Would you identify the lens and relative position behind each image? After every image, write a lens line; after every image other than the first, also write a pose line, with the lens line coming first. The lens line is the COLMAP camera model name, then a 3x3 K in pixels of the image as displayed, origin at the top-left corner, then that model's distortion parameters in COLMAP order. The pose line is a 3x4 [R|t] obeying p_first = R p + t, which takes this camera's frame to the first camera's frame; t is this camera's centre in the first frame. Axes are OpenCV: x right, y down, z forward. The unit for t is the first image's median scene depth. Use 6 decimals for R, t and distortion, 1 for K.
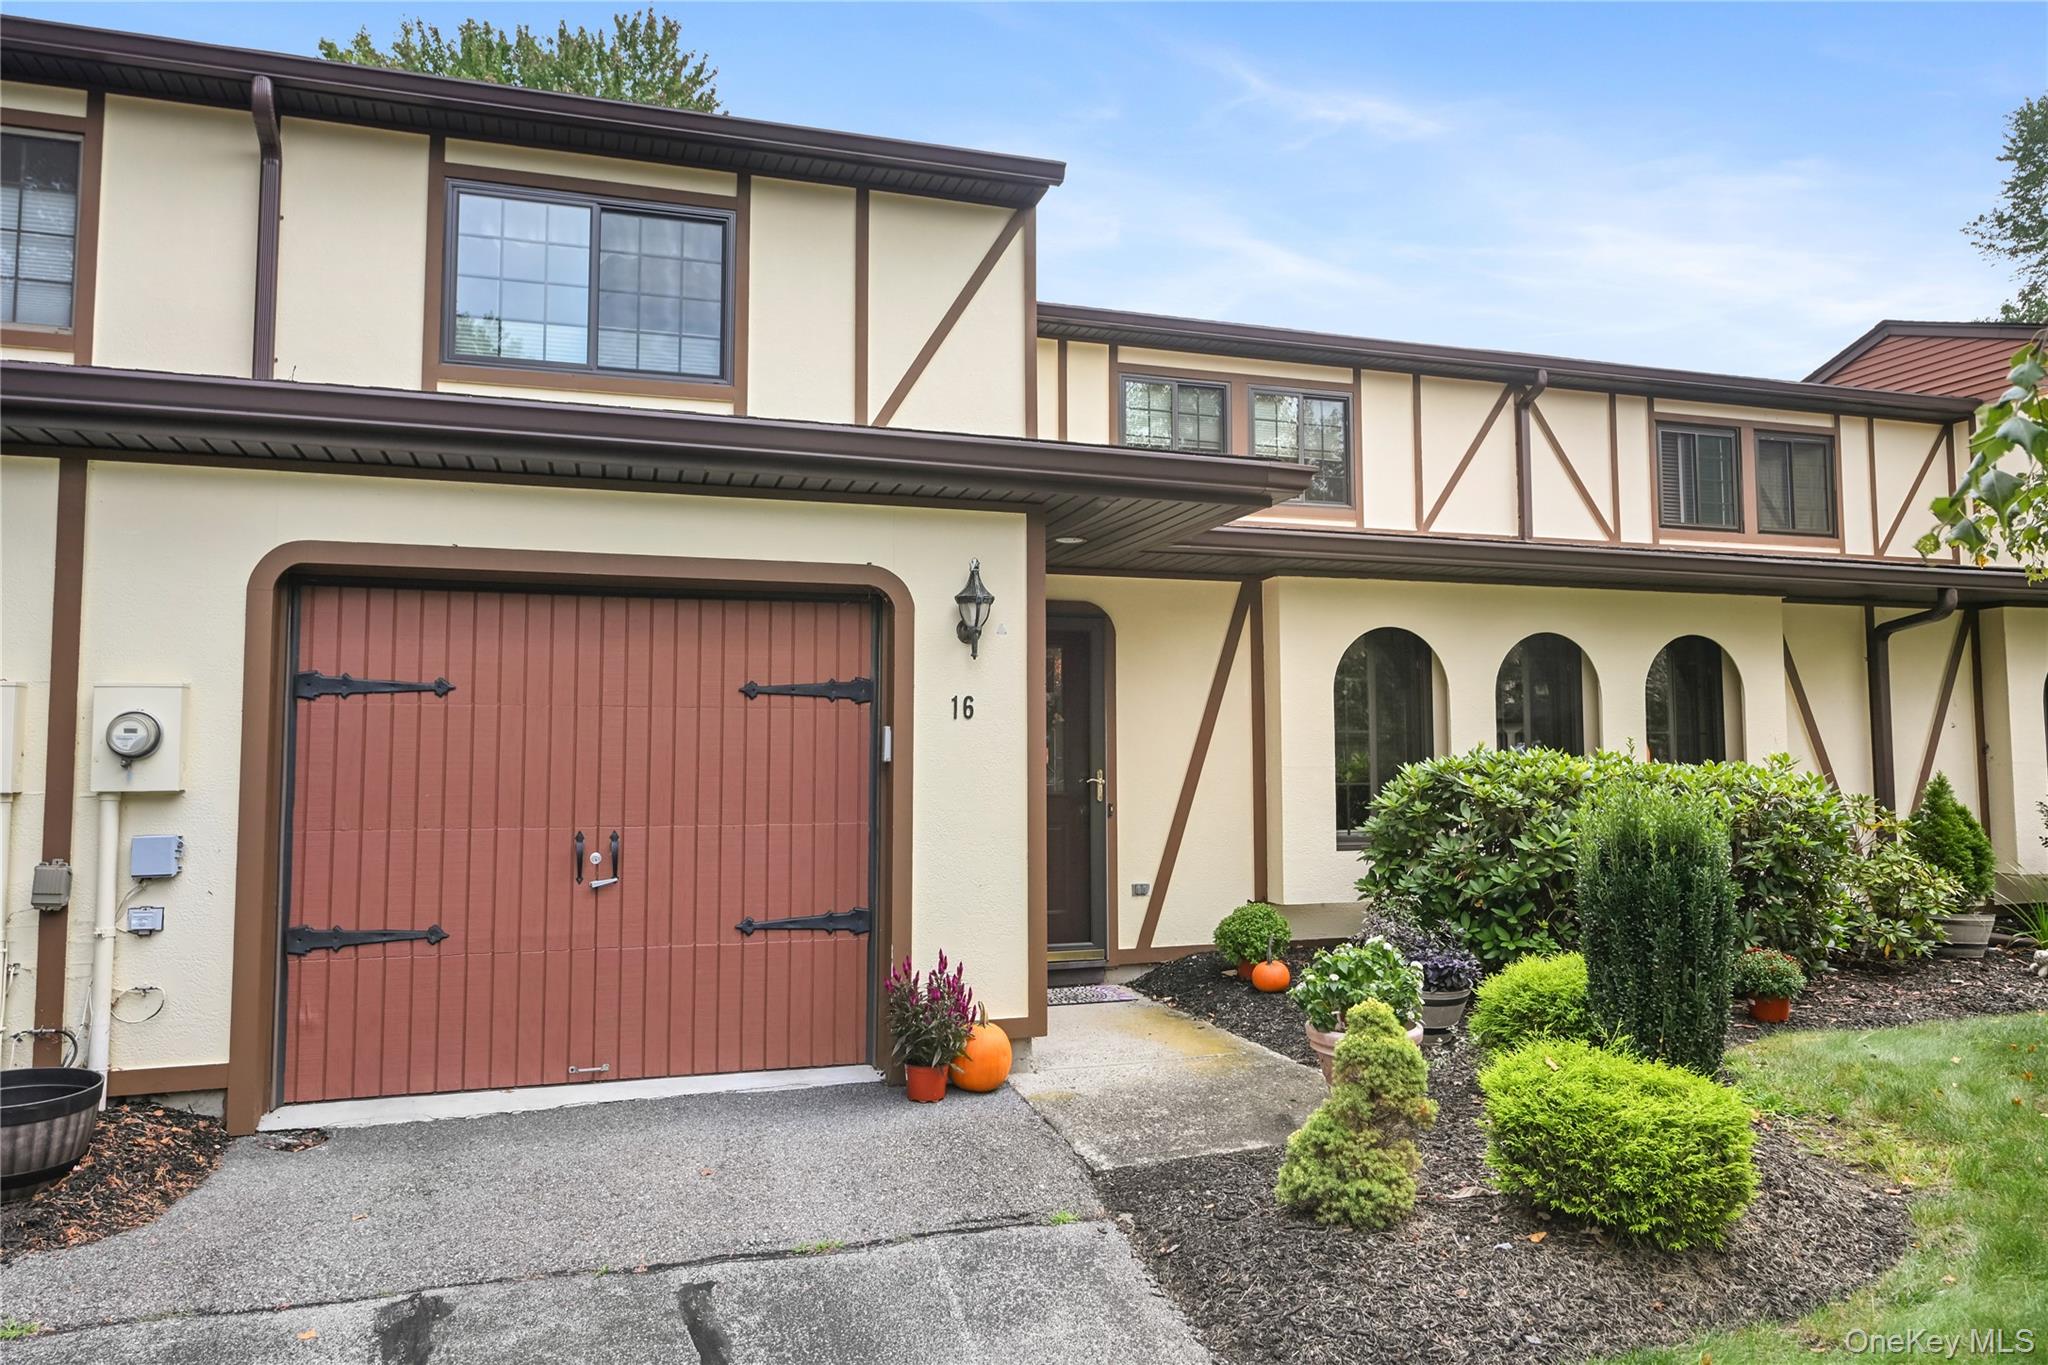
lens RADIAL K [[1336.4, 0, 1024.0], [0, 1336.4, 682.5], [0, 0, 1]] dist [0.002064, 0.002465]
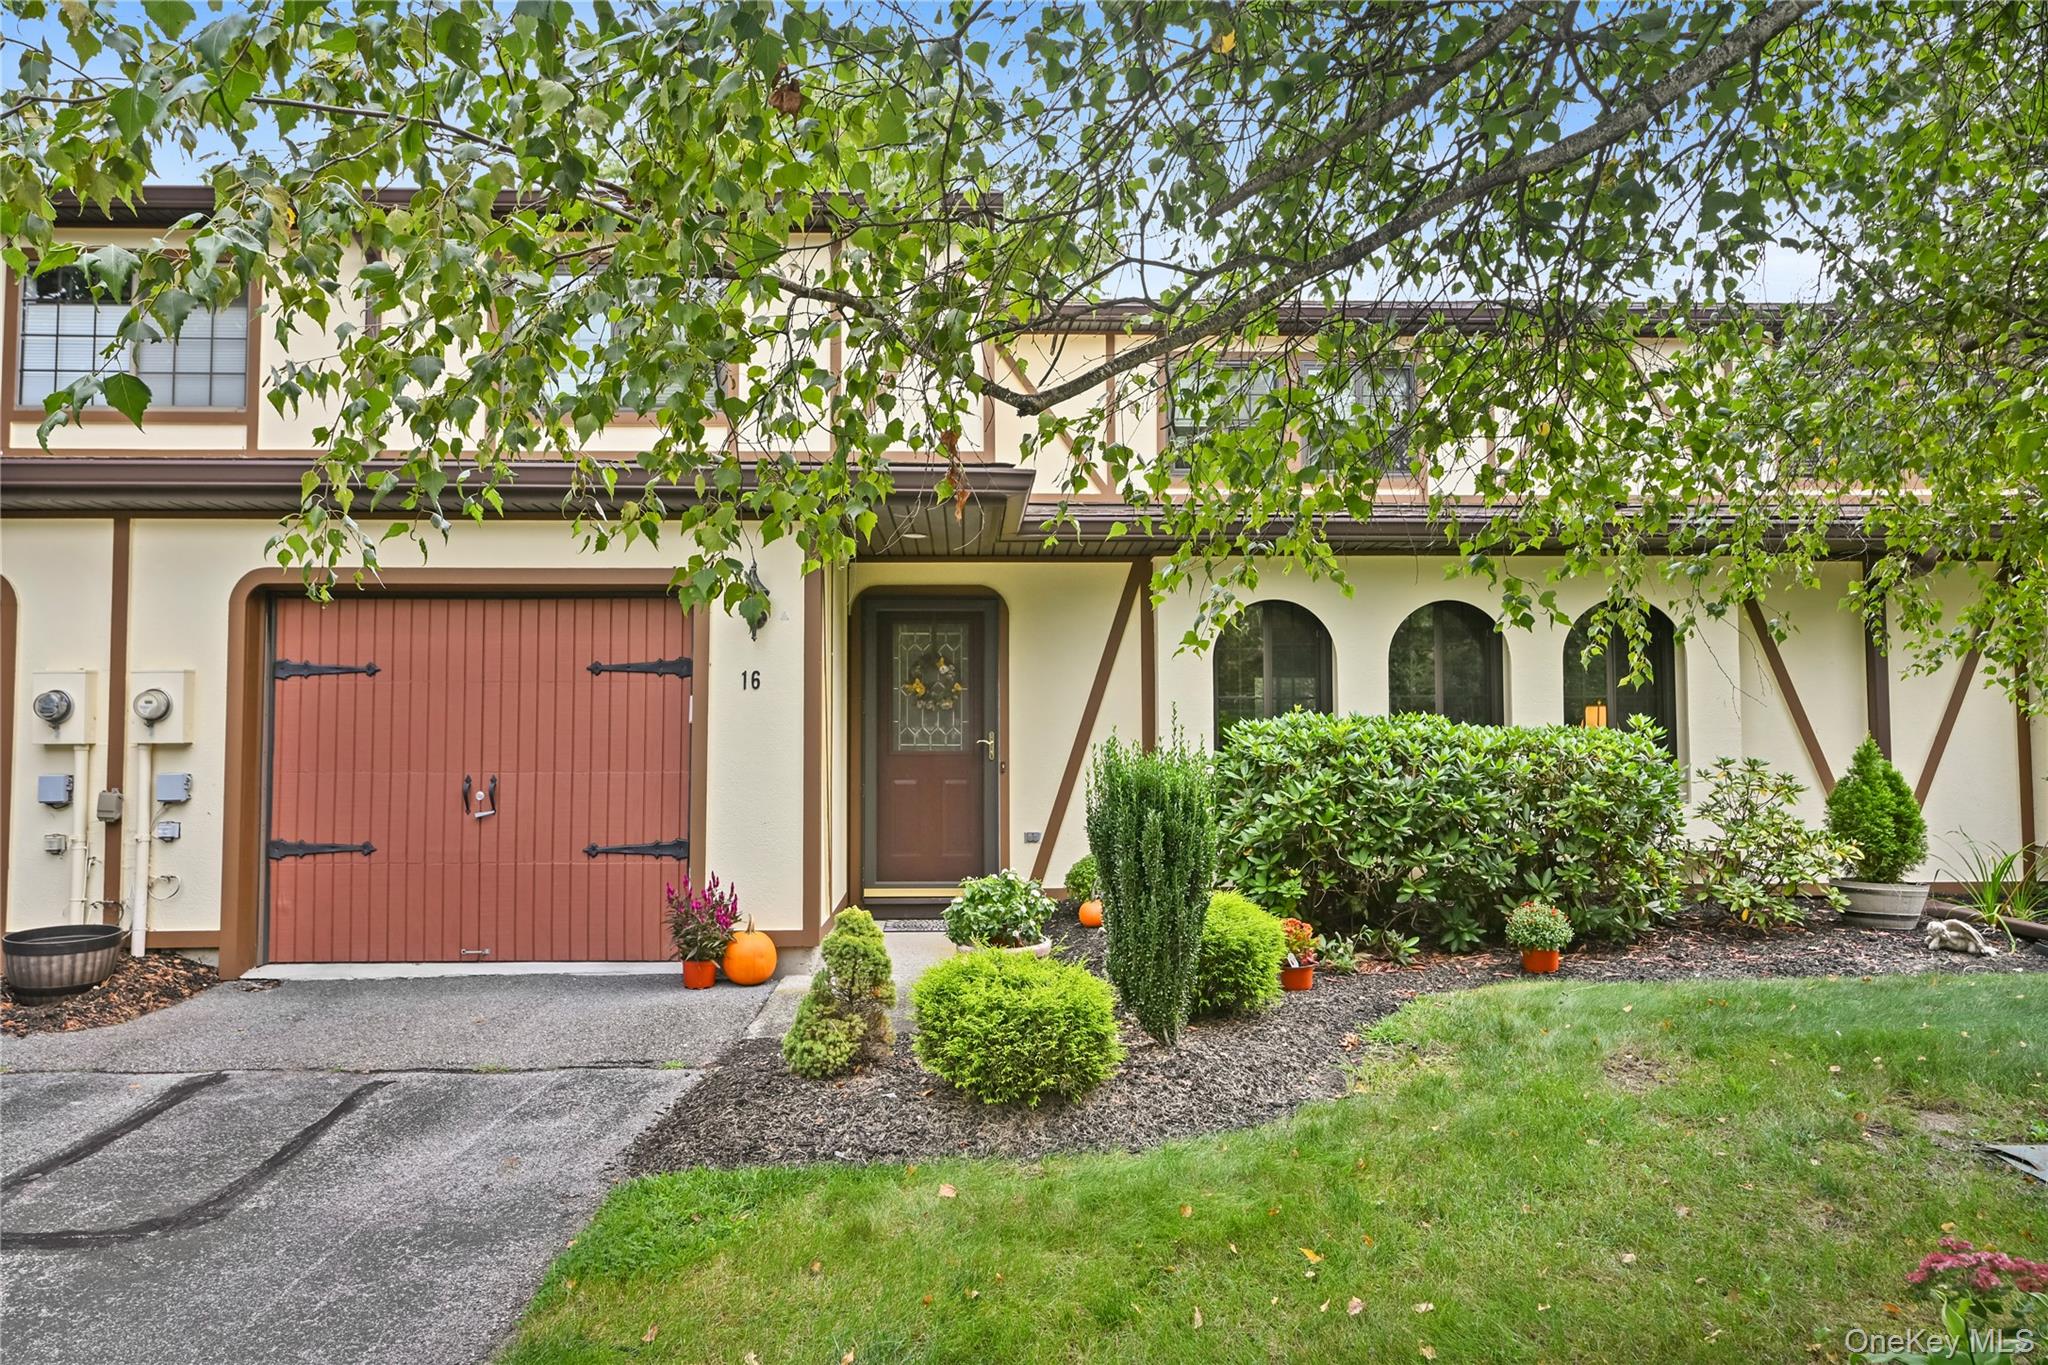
lens RADIAL K [[1336.4, 0, 1024.0], [0, 1336.4, 682.5], [0, 0, 1]] dist [0.002064, 0.002465]
pose [[0.961187, -0.009306, -0.275740, 0.593485], [0.015794, 0.999648, 0.021317, -0.001668], [0.275445, -0.024845, 0.960996, -0.136821]]
